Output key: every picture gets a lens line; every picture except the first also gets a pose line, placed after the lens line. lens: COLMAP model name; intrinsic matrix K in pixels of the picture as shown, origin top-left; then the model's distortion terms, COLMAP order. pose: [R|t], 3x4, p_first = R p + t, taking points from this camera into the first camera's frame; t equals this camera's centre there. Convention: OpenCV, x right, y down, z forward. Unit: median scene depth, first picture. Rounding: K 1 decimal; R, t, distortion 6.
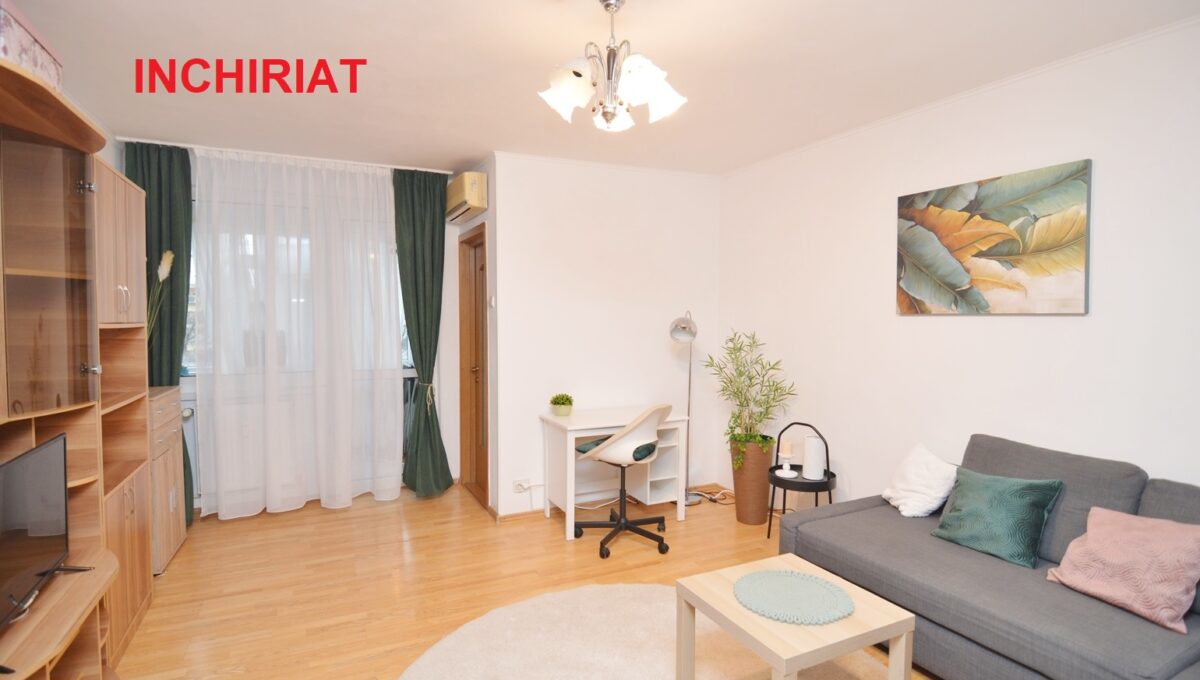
lens RADIAL K [[587.4, 0, 593.0], [0, 587.4, 342.7], [0, 0, 1]] dist [-0.005125, -0.011566]
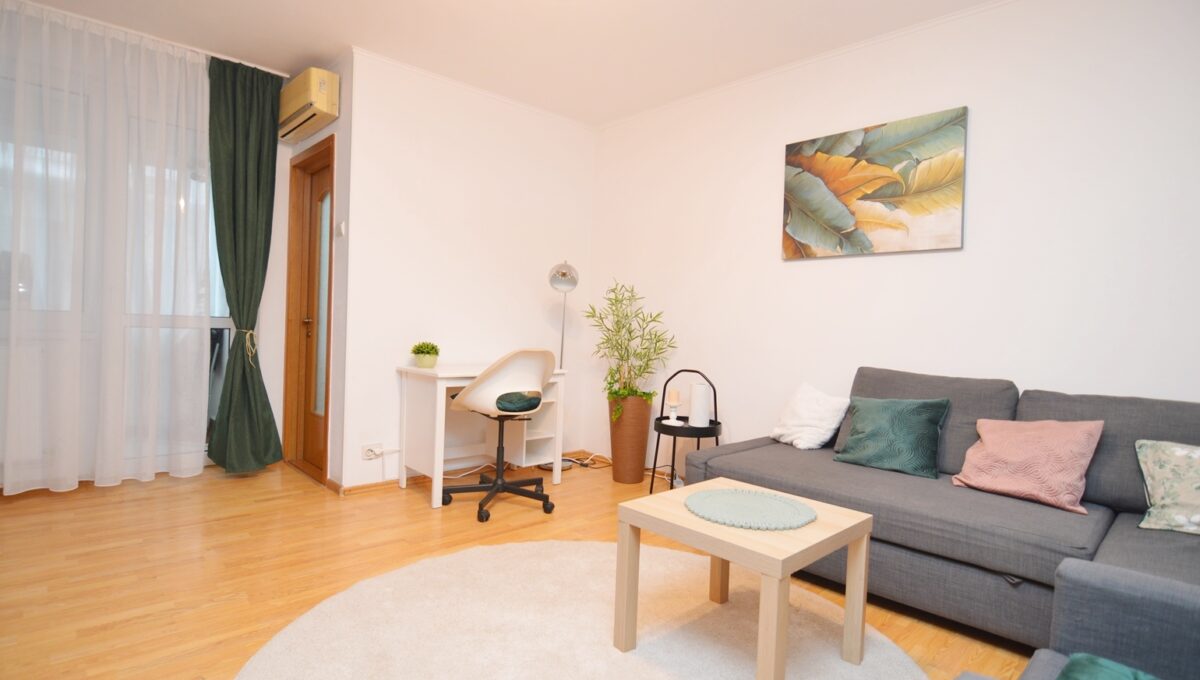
lens RADIAL K [[587.4, 0, 593.0], [0, 587.4, 342.7], [0, 0, 1]] dist [-0.005125, -0.011566]
pose [[0.951293, 0.026624, 0.307135, -0.110655], [-0.021780, 0.999579, -0.019191, 0.130200], [-0.307517, 0.011567, 0.951472, 0.139436]]
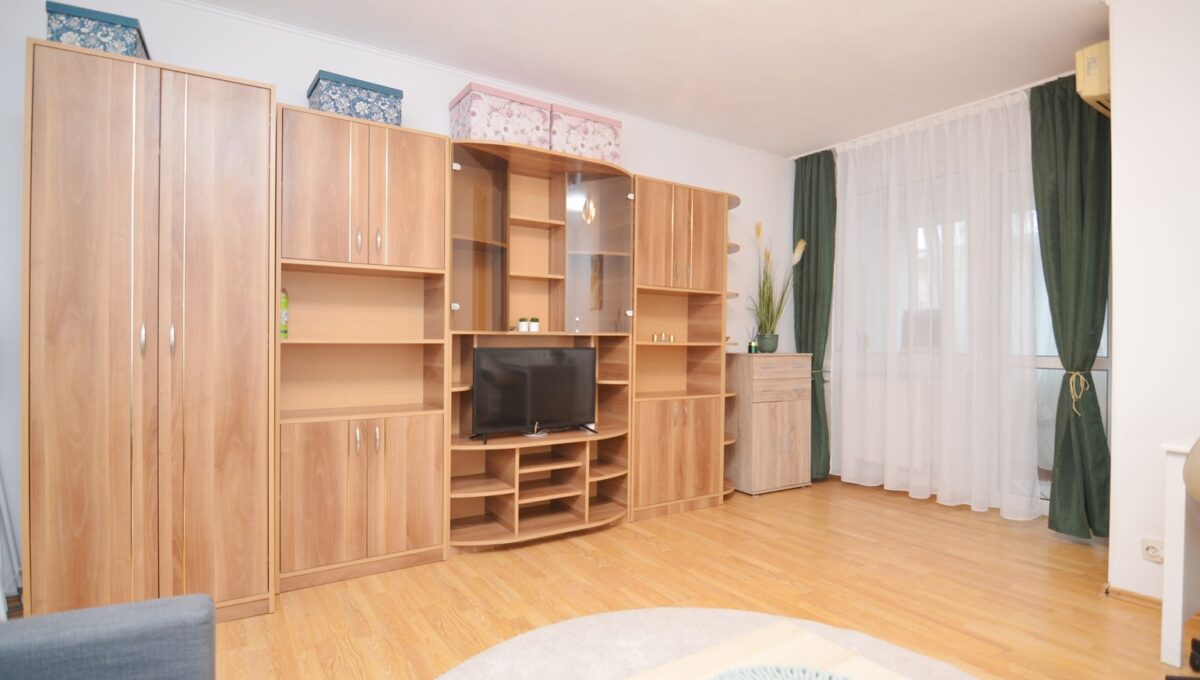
lens RADIAL K [[587.4, 0, 593.0], [0, 587.4, 342.7], [0, 0, 1]] dist [-0.005125, -0.011566]
pose [[0.123919, 0.000267, -0.992292, 0.483220], [-0.051969, 0.998629, -0.006222, 0.097700], [0.990931, 0.052339, 0.123763, 0.500026]]
